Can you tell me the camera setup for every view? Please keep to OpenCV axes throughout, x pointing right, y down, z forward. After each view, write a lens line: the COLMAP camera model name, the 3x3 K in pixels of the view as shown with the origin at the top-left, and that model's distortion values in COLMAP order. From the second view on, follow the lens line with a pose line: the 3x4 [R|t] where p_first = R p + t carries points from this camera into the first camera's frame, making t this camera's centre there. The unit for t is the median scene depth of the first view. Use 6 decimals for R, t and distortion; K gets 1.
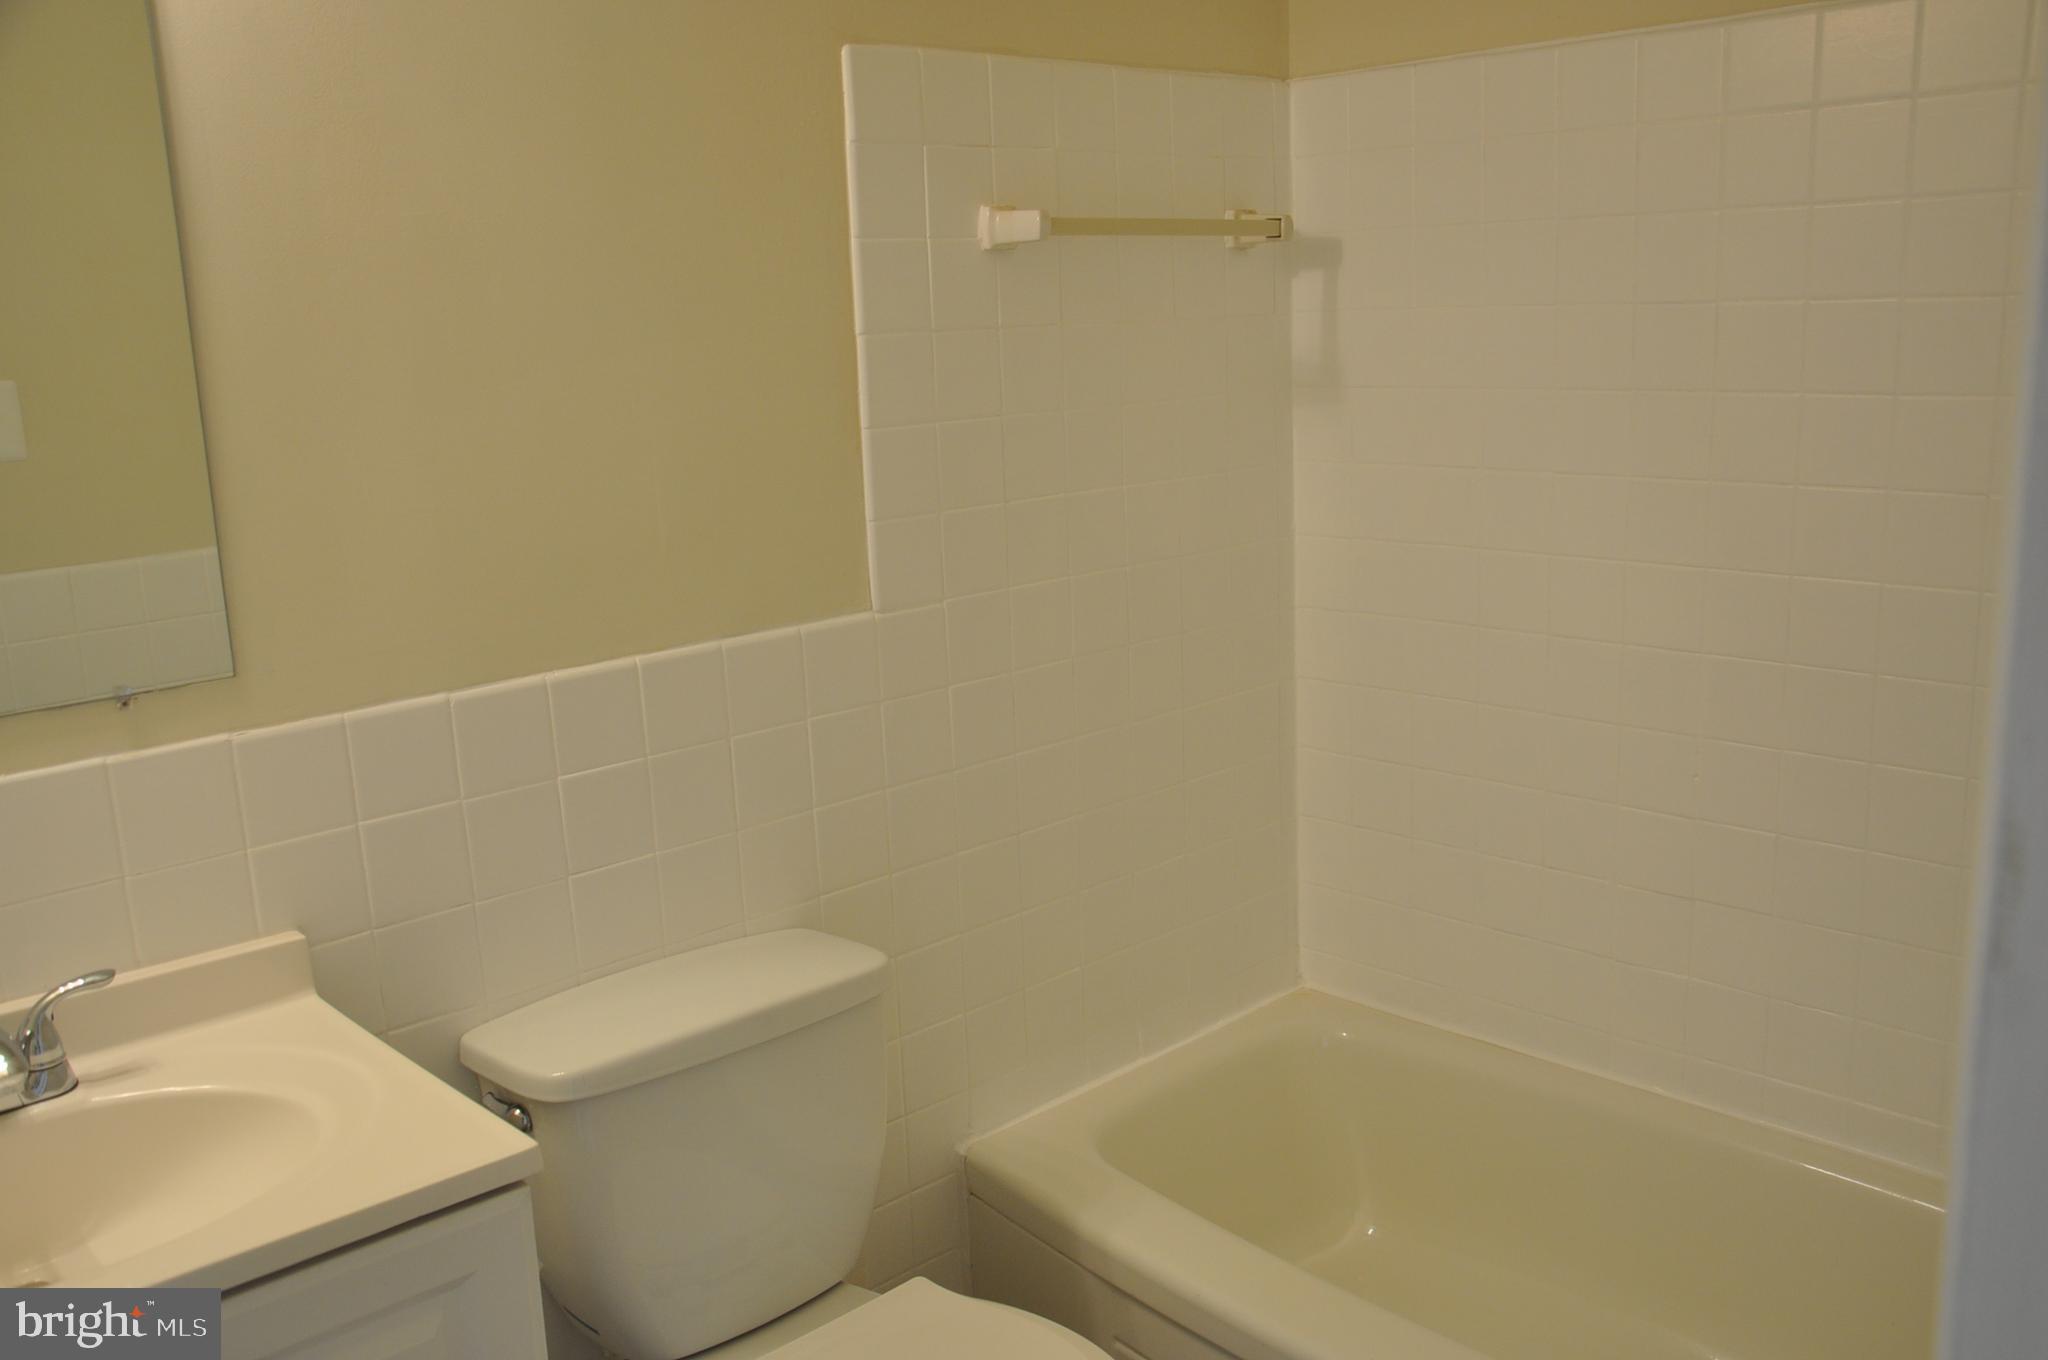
lens RADIAL K [[1769.5, 0, 1024.0], [0, 1769.5, 680.0], [0, 0, 1]] dist [0.000193, -0.000933]
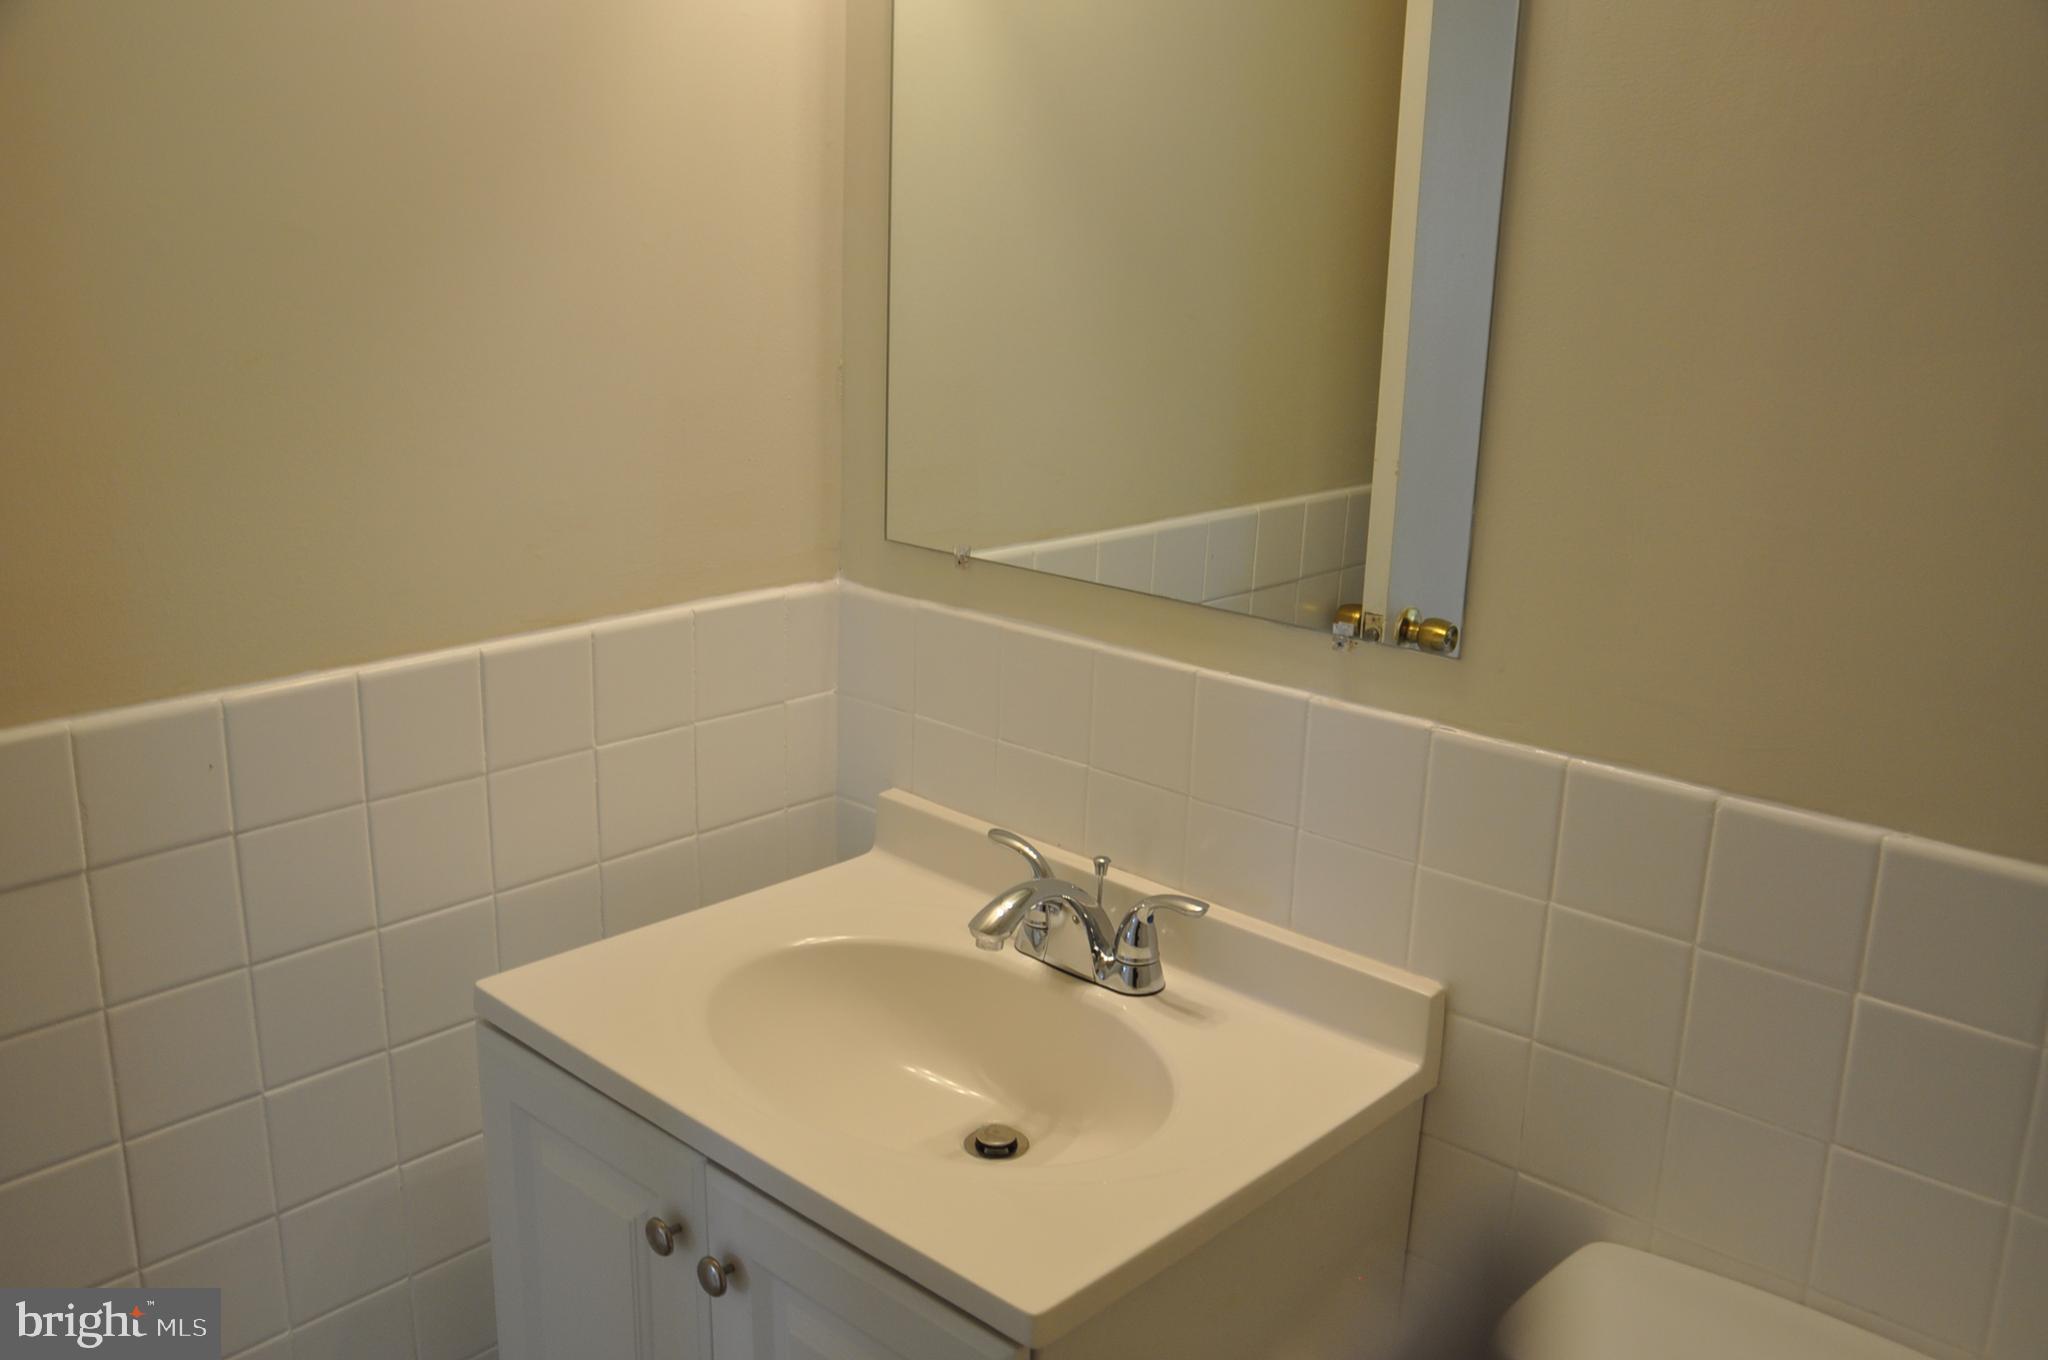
lens RADIAL K [[1769.5, 0, 1024.0], [0, 1769.5, 680.0], [0, 0, 1]] dist [0.000193, -0.000933]
pose [[0.080989, 0.300642, -0.950292, 0.307209], [-0.245752, 0.930012, 0.273282, -0.168902], [0.965943, 0.211404, 0.149204, 0.724406]]
